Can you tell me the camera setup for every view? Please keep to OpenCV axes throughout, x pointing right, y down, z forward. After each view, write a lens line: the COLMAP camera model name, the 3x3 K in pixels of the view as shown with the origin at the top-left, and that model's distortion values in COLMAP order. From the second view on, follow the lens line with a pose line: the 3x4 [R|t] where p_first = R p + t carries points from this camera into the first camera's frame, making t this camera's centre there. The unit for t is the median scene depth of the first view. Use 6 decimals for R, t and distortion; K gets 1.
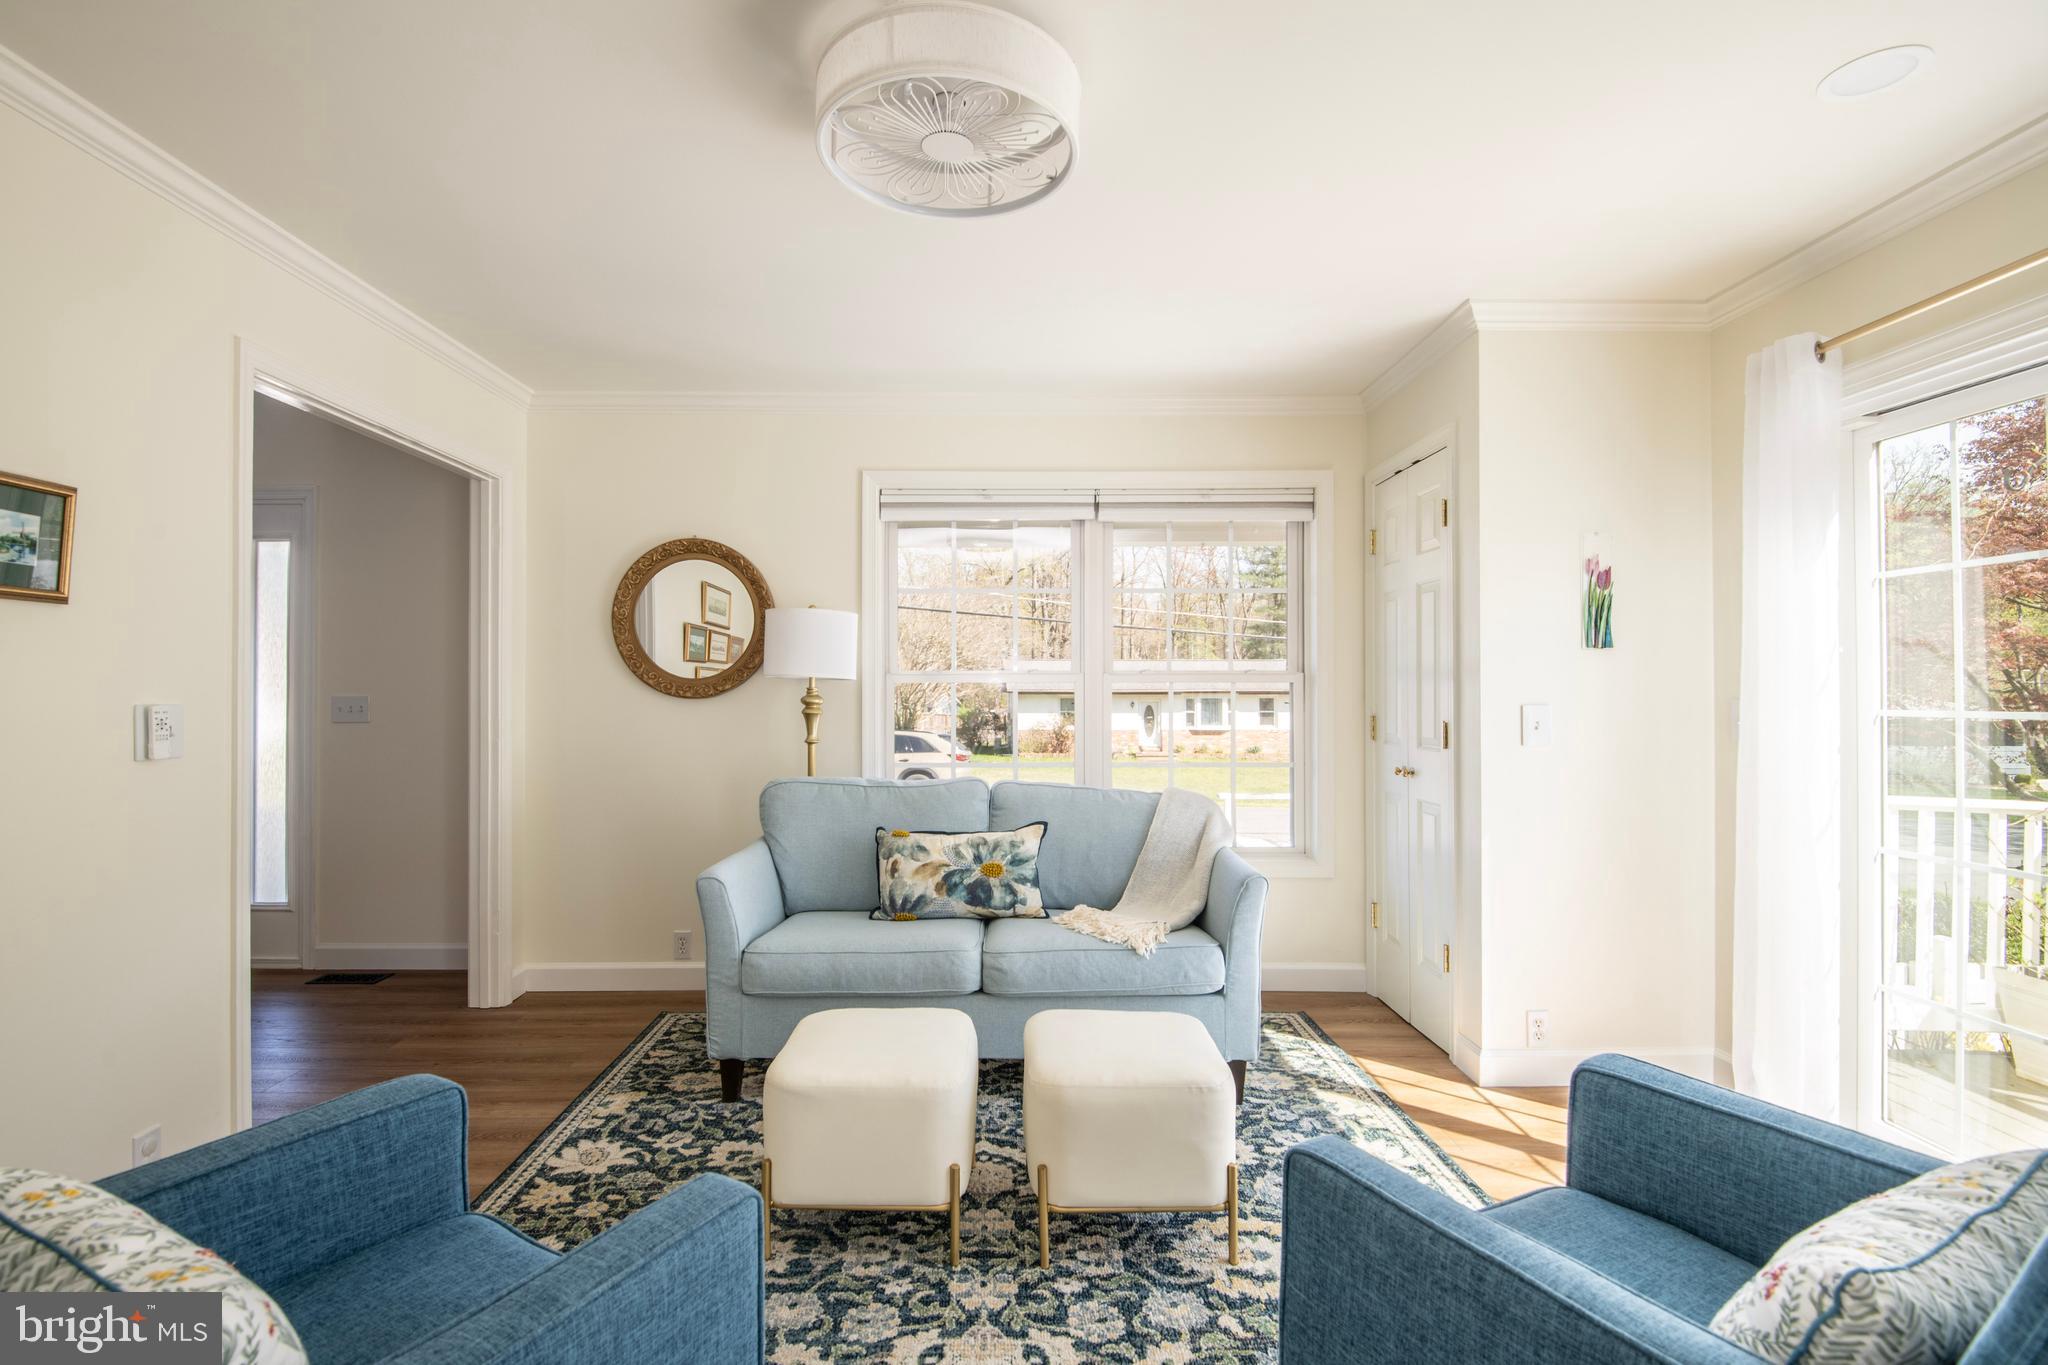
lens RADIAL K [[926.8, 0, 1012.9], [0, 926.8, 690.7], [0, 0, 1]] dist [-0.012505, -0.001436]
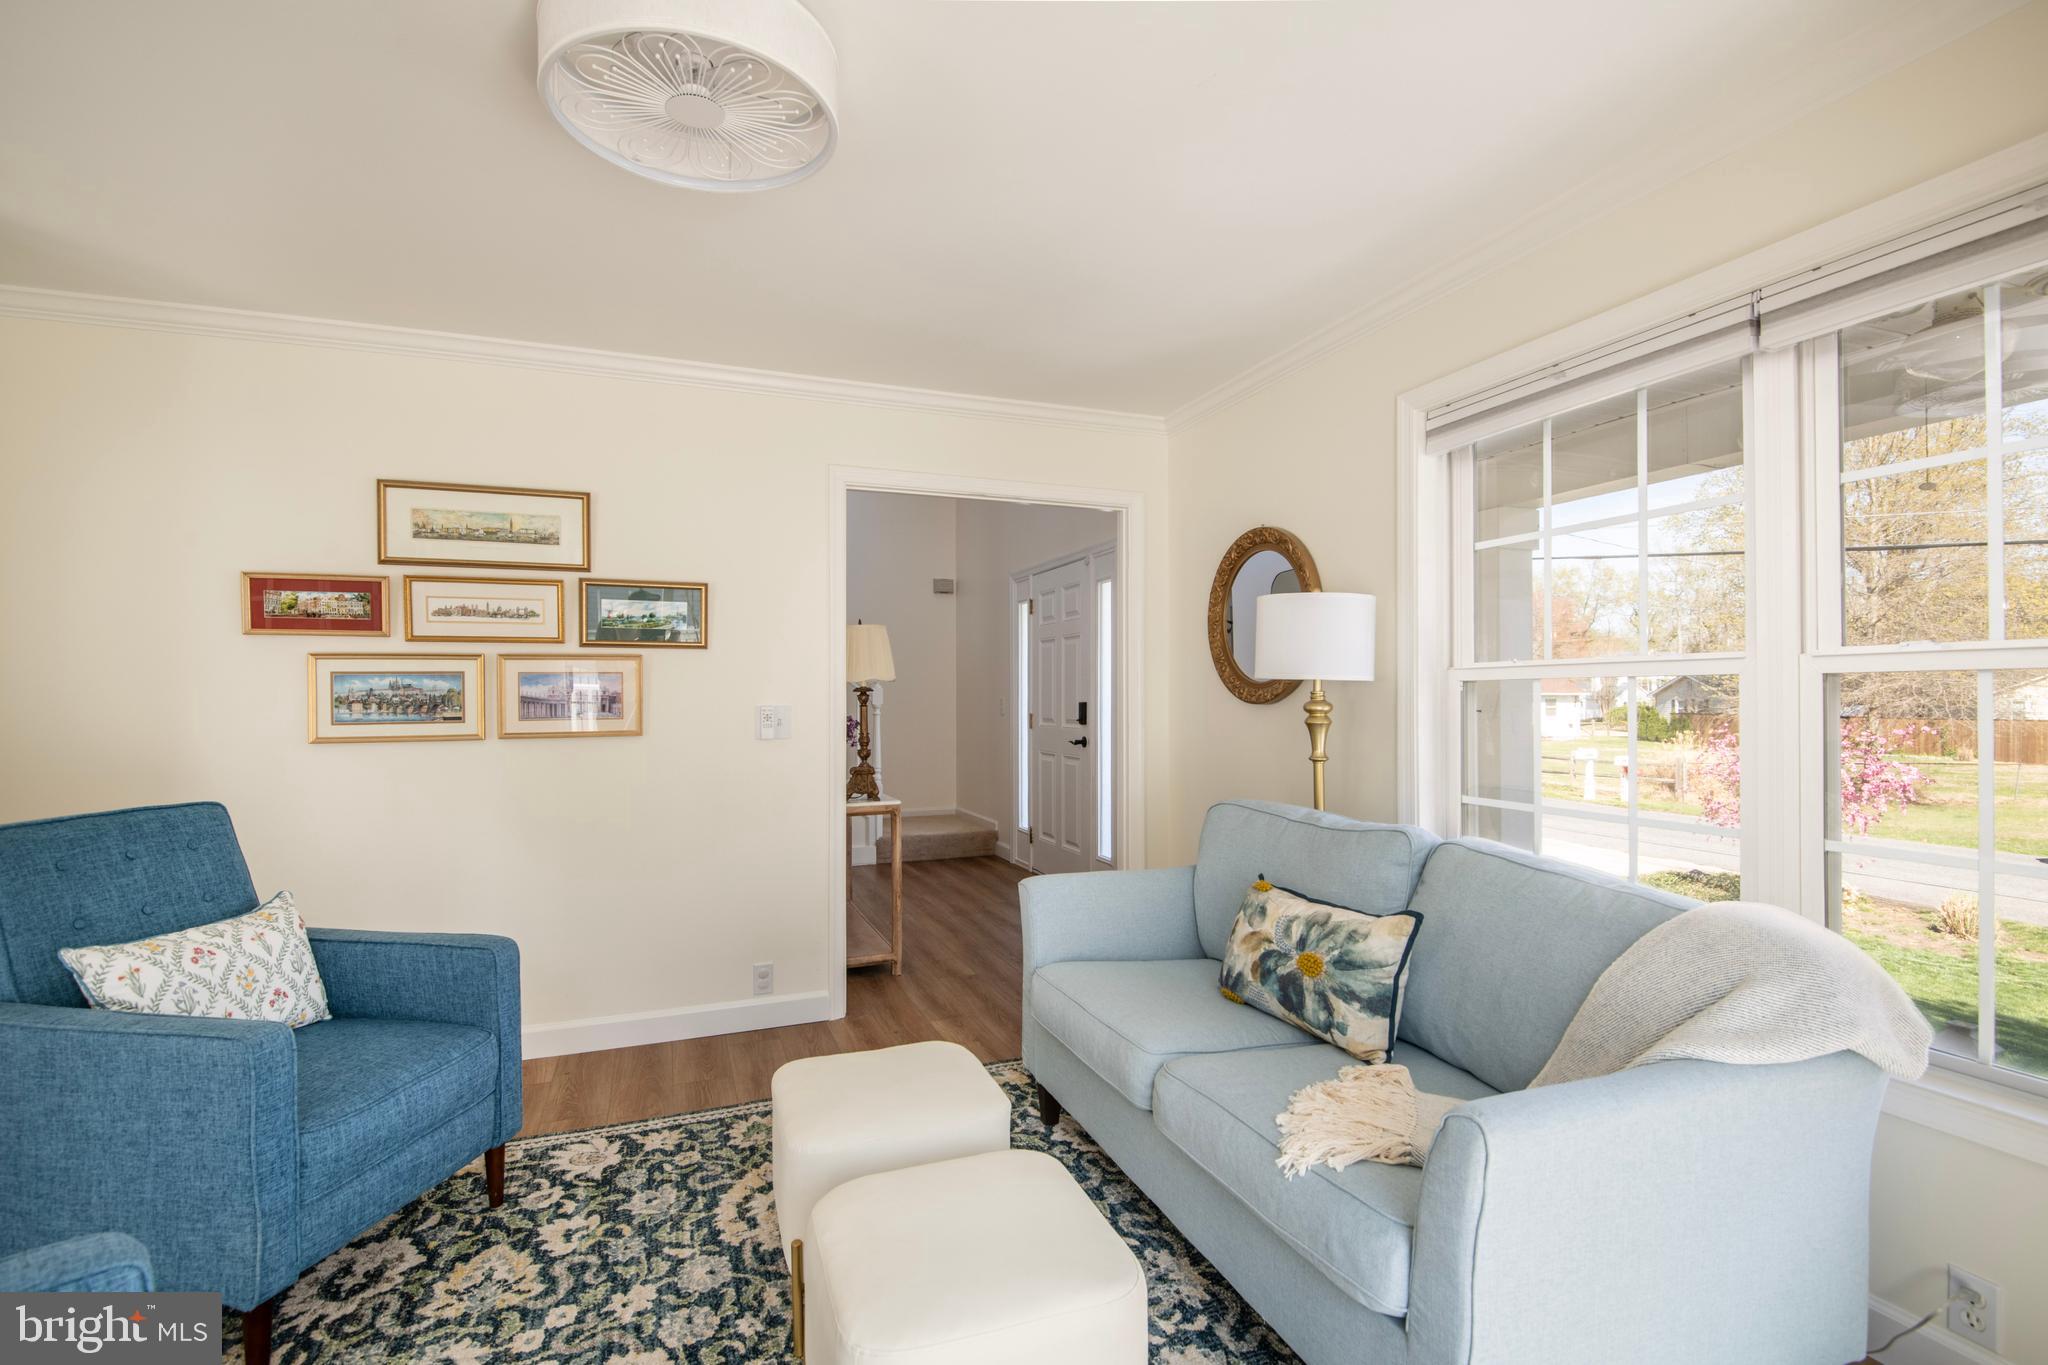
lens RADIAL K [[926.8, 0, 1024.8], [0, 926.8, 698.7], [0, 0, 1]] dist [-0.012505, -0.001436]
pose [[0.343910, -0.000384, -0.939003, 0.529447], [0.003488, 0.999994, 0.000868, 0.001539], [0.938996, -0.003574, 0.343909, 0.580665]]
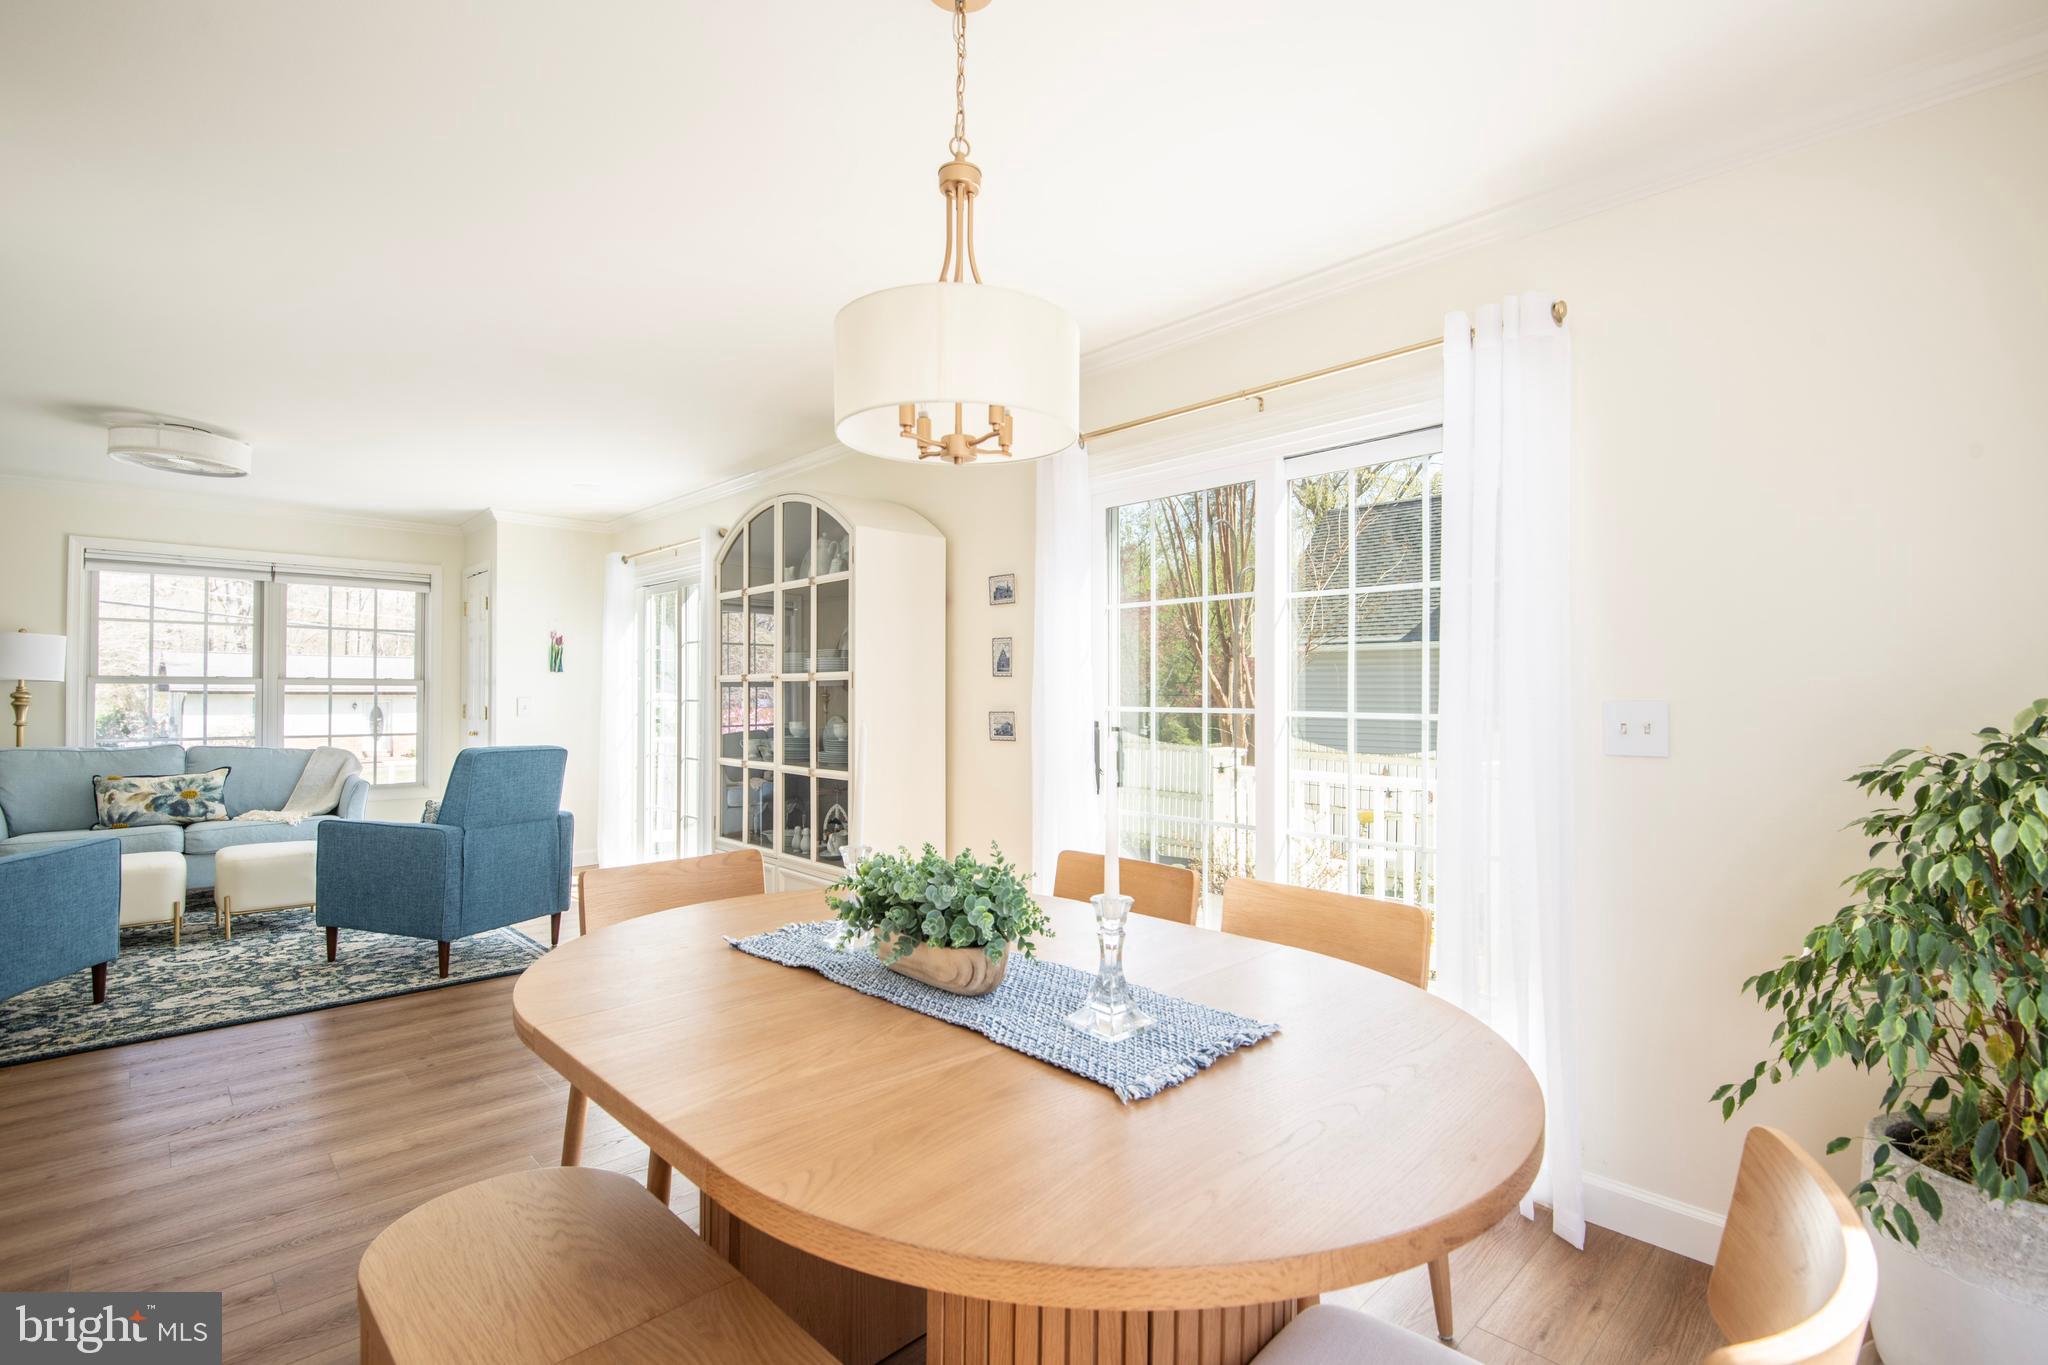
lens RADIAL K [[926.8, 0, 1015.8], [0, 926.8, 682.5], [0, 0, 1]] dist [-0.012505, -0.001436]
pose [[0.733056, 0.011481, 0.680071, -0.056714], [-0.005107, 0.999922, -0.011375, -0.001996], [-0.680149, 0.004865, 0.733058, -1.280420]]
